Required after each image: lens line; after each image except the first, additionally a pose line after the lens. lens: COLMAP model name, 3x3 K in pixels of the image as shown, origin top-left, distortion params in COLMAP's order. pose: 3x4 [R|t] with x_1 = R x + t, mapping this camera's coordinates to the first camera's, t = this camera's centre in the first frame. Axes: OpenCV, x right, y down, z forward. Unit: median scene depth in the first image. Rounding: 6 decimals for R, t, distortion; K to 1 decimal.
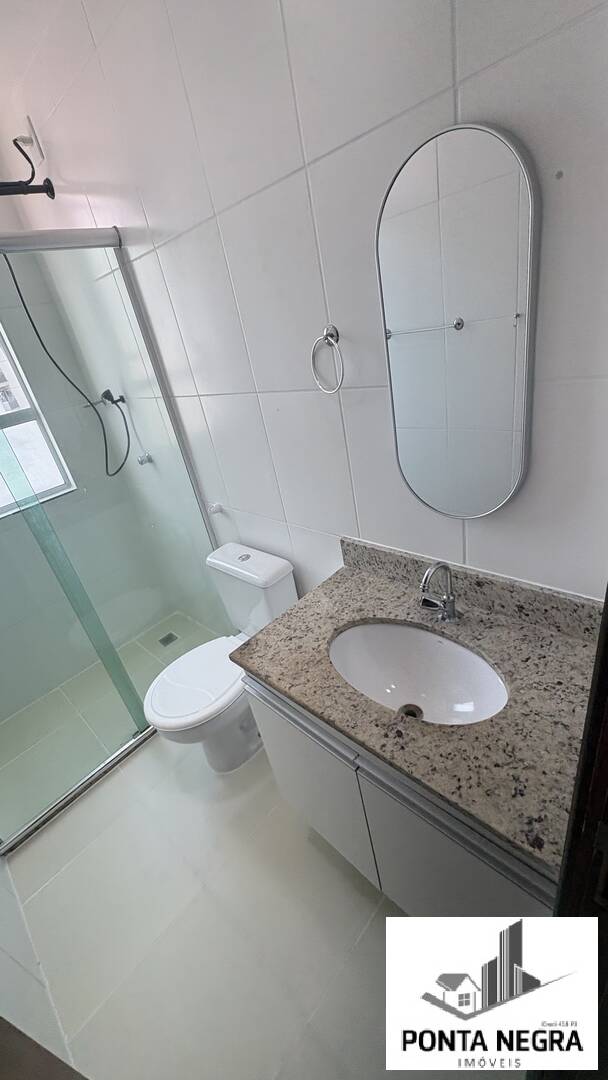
lens RADIAL K [[432.0, 0, 300.7], [0, 432.0, 541.3], [0, 0, 1]] dist [0.000397, -0.000109]
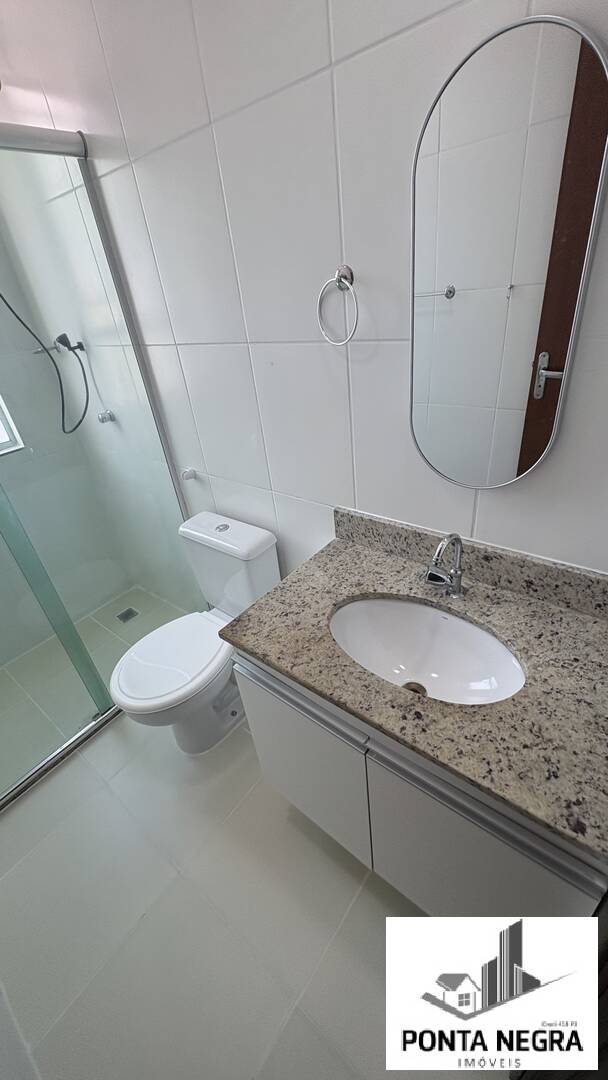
lens RADIAL K [[432.8, 0, 305.0], [0, 432.8, 541.2], [0, 0, 1]] dist [-0.001396, 0.000125]
pose [[0.993015, 0.022074, 0.115907, -0.092858], [-0.028147, 0.998301, 0.051020, 0.021099], [-0.114584, -0.053926, 0.991949, 0.086616]]
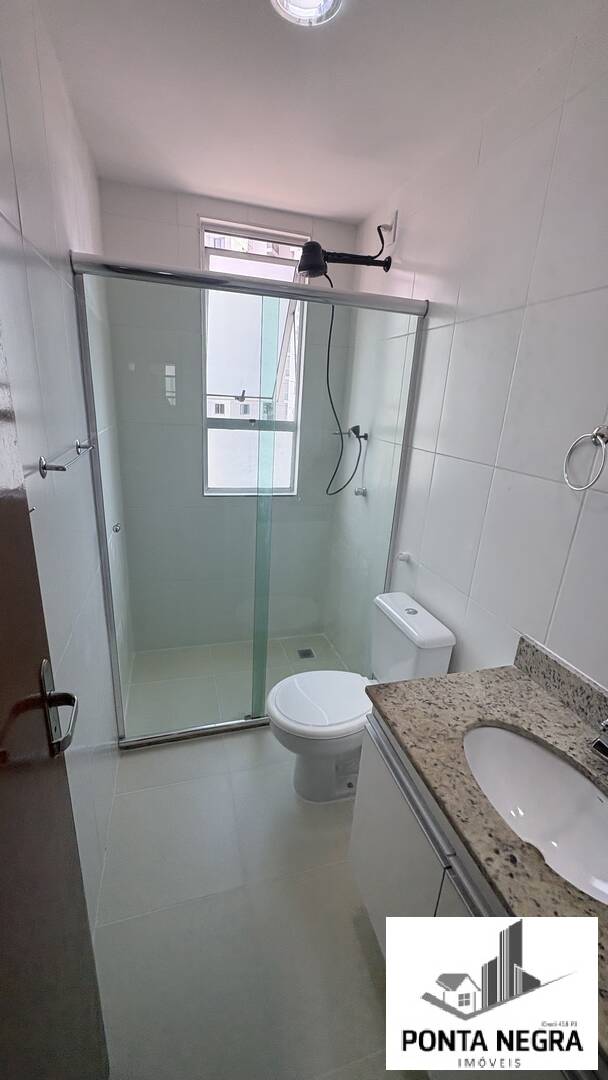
lens RADIAL K [[429.0, 0, 303.0], [0, 429.0, 539.9], [0, 0, 1]] dist [0.000947, 0.000175]
pose [[0.840525, 0.378166, -0.387954, -0.027234], [-0.425108, 0.904278, -0.039559, 0.051573], [0.335858, 0.198172, 0.920830, -0.056885]]
